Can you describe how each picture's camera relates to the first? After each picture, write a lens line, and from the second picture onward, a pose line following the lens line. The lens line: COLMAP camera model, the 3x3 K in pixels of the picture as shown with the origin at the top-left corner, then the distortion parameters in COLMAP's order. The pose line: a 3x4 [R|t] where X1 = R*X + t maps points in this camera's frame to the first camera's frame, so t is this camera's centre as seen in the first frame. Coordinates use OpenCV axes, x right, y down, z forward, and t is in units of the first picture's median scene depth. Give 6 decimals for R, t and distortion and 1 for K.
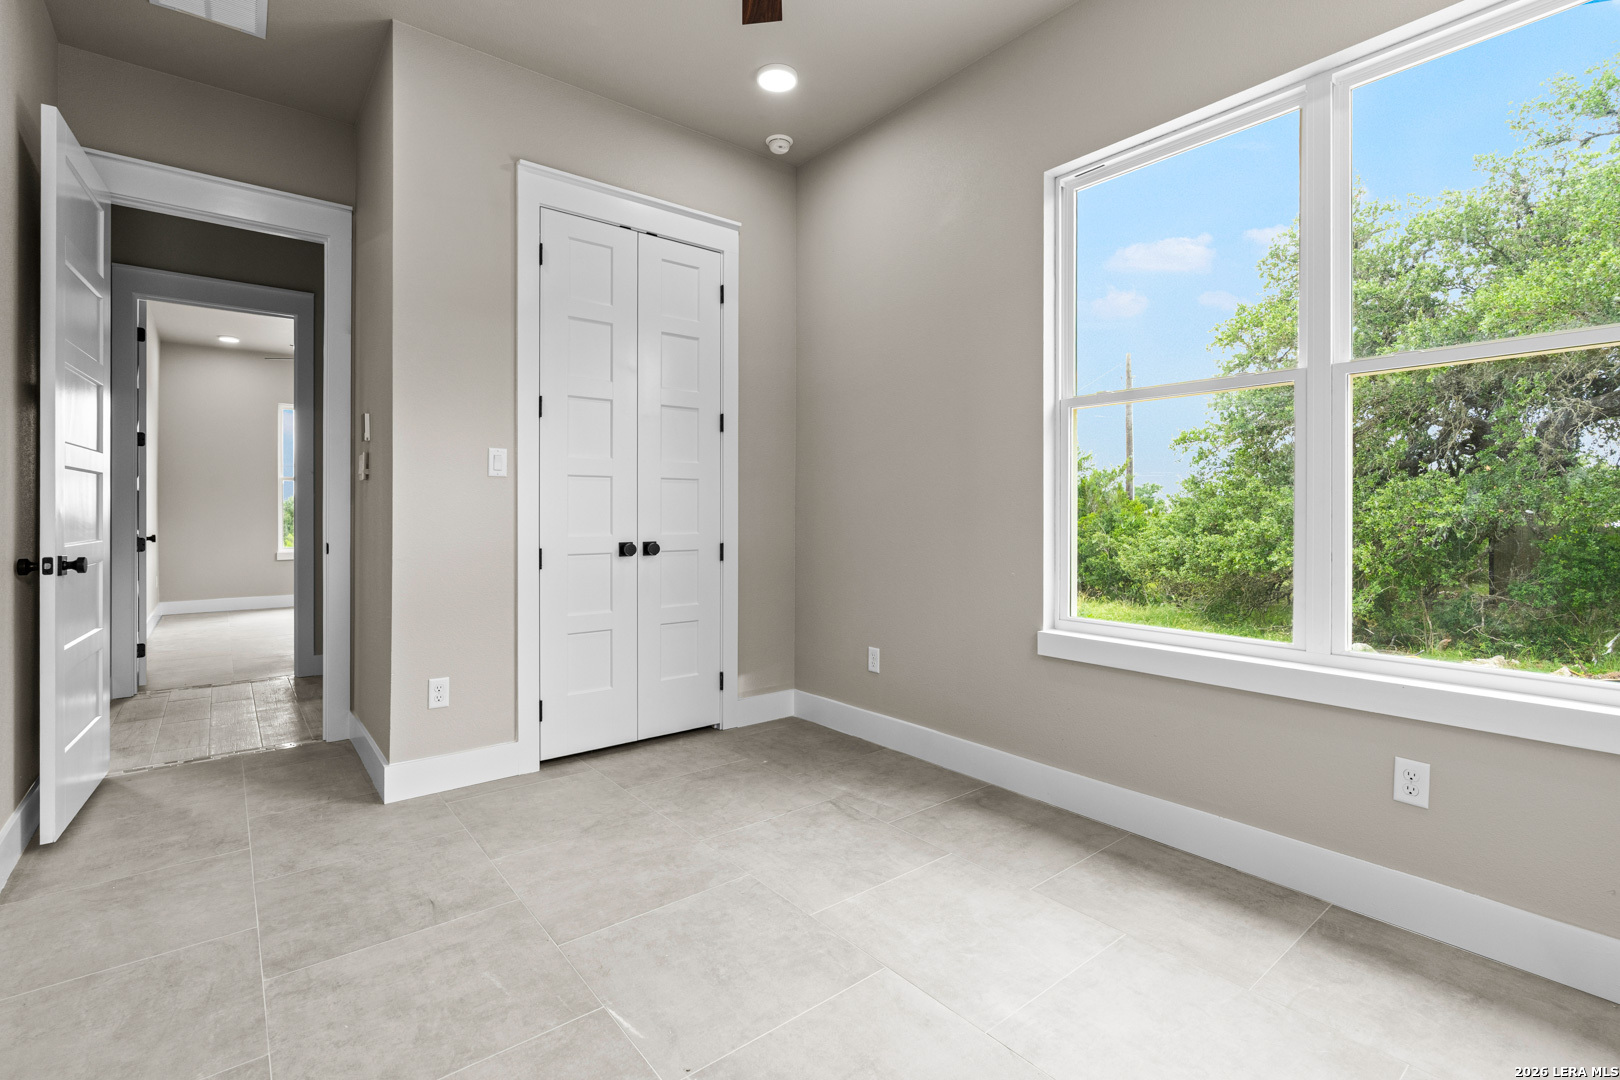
lens RADIAL K [[741.7, 0, 817.6], [0, 741.7, 510.3], [0, 0, 1]] dist [-0.006301, 0.002823]
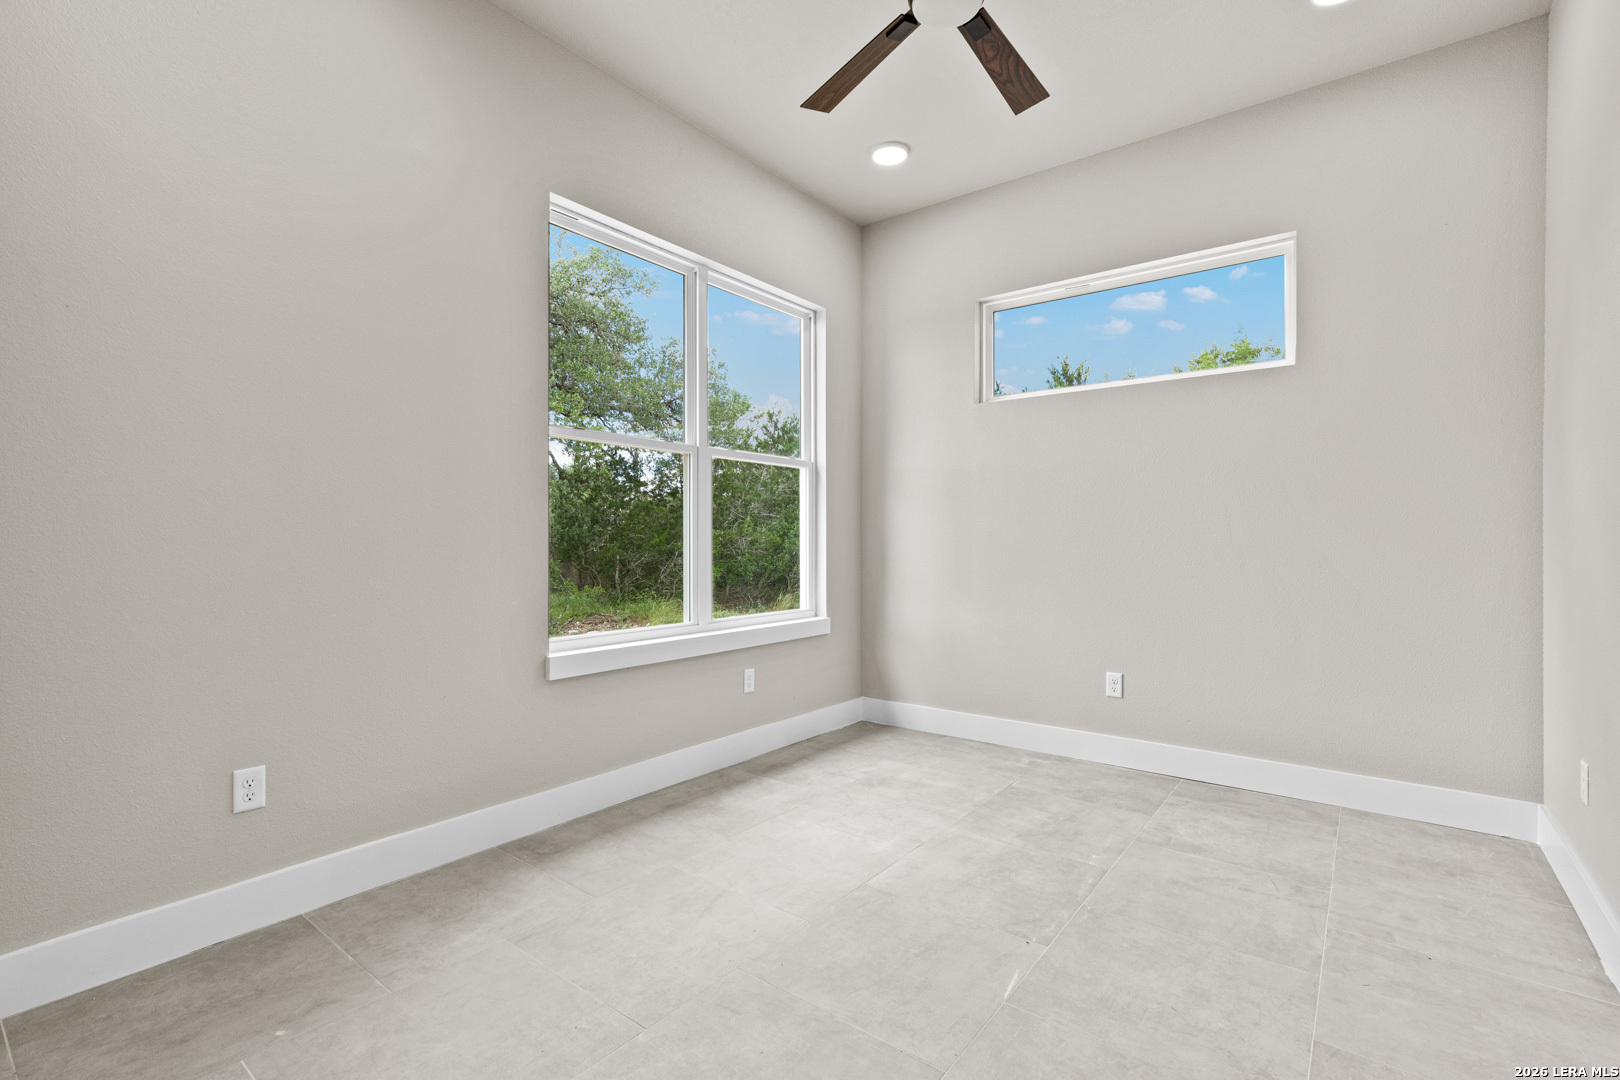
lens RADIAL K [[741.7, 0, 799.7], [0, 741.7, 545.4], [0, 0, 1]] dist [-0.006301, 0.002823]
pose [[-0.232857, -0.011304, 0.972445, -0.811783], [-0.012941, 0.999880, 0.008524, 0.001486], [-0.972425, -0.010599, -0.232975, 0.998447]]
